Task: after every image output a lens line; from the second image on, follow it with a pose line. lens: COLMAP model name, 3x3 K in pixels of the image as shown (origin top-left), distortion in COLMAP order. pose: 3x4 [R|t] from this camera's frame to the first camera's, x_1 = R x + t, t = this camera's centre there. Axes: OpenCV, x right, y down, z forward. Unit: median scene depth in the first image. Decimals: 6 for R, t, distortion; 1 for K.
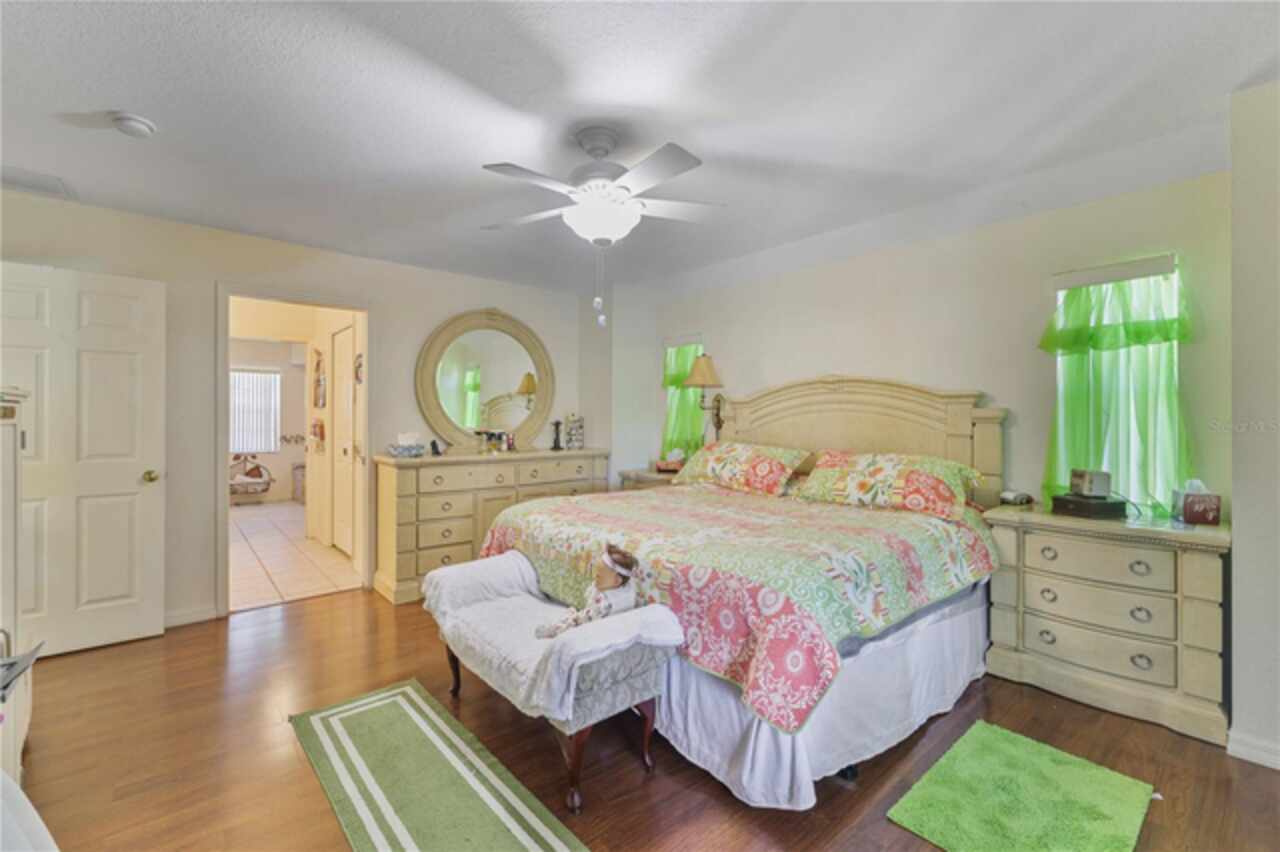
lens RADIAL K [[534.0, 0, 638.2], [0, 534.0, 420.1], [0, 0, 1]] dist [0.002749, 0.000561]
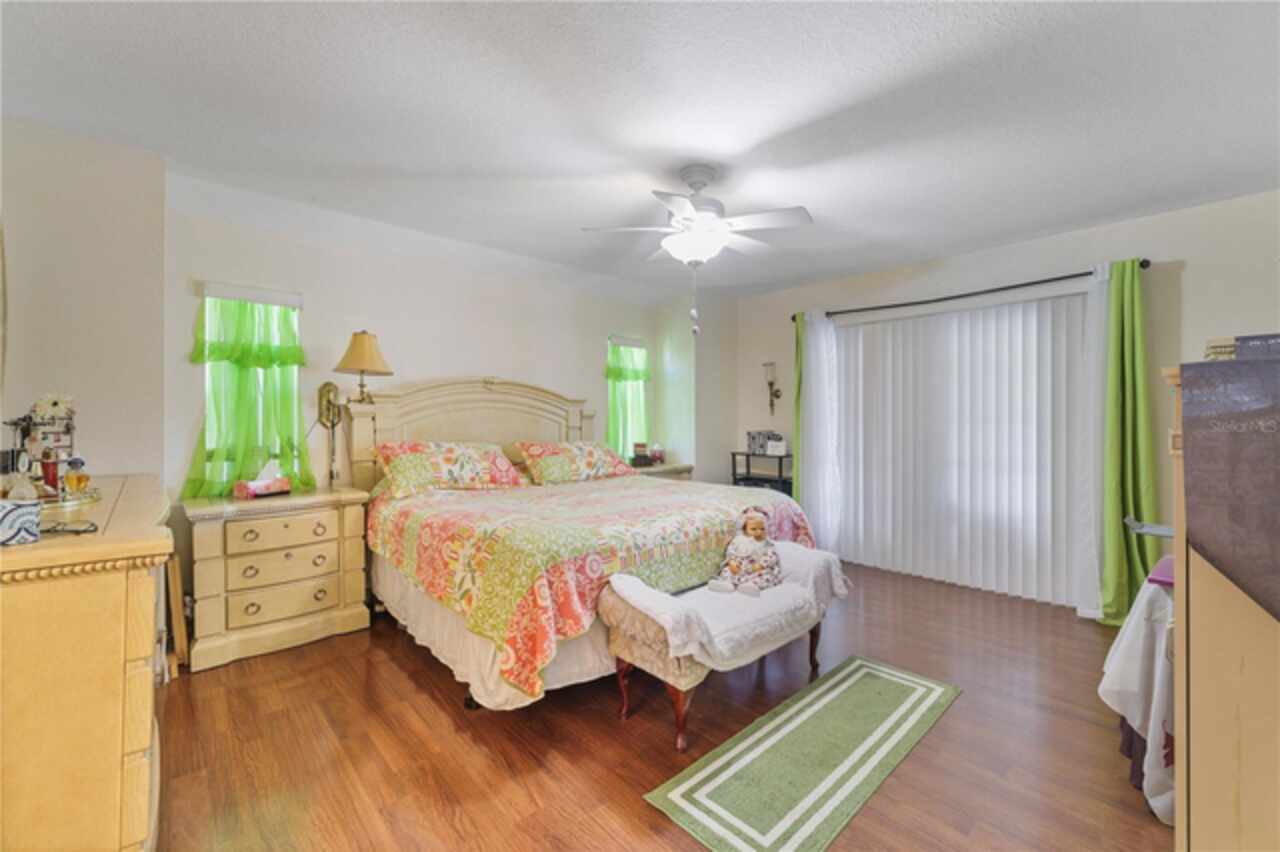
lens RADIAL K [[534.0, 0, 640.9], [0, 534.0, 421.2], [0, 0, 1]] dist [0.002749, 0.000561]
pose [[-0.020819, -0.004222, 0.999774, -0.901692], [-0.000195, 0.999991, 0.004219, 0.005145], [-0.999783, -0.000107, -0.020819, 0.841811]]
